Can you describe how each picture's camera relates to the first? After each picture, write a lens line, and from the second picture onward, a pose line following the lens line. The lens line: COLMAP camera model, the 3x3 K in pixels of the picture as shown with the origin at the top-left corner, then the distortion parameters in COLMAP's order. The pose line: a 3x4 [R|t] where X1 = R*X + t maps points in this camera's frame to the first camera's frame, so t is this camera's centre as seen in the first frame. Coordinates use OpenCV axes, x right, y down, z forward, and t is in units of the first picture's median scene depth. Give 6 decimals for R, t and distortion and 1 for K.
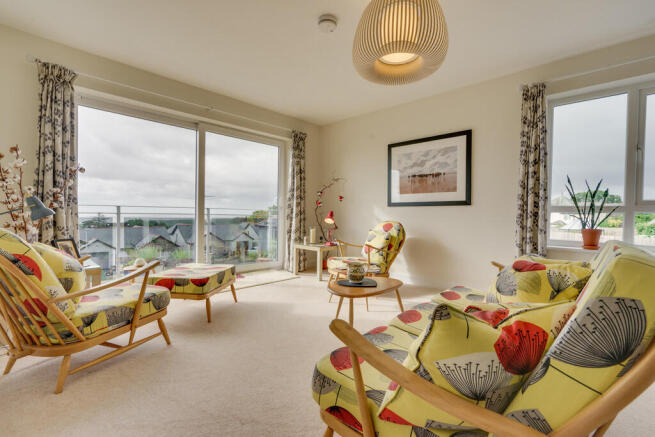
lens RADIAL K [[299.3, 0, 325.8], [0, 299.3, 218.8], [0, 0, 1]] dist [-0.002606, 0.000280]
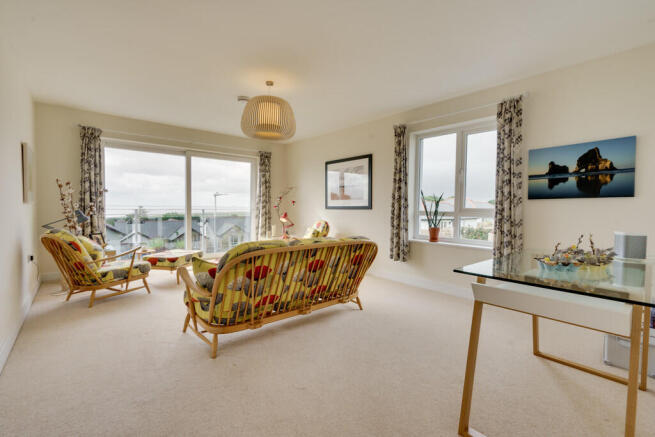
lens RADIAL K [[299.3, 0, 324.0], [0, 299.3, 218.3], [0, 0, 1]] dist [-0.002606, 0.000280]
pose [[0.995200, -0.002540, -0.097829, 0.504006], [0.004733, 0.999743, 0.022190, -0.045140], [0.097747, -0.022546, 0.994956, -0.487437]]
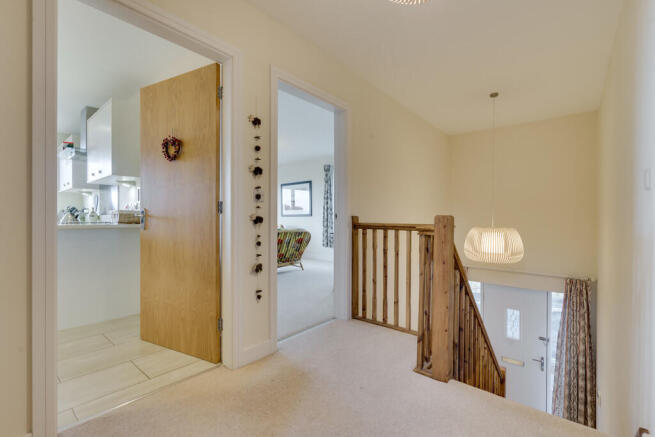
lens RADIAL K [[299.3, 0, 326.4], [0, 299.3, 219.7], [0, 0, 1]] dist [-0.002606, 0.000280]
pose [[0.997760, -0.013745, 0.065473, 0.562817], [0.014486, 0.999836, -0.010860, 0.005722], [-0.065313, 0.011784, 0.997795, -1.412354]]
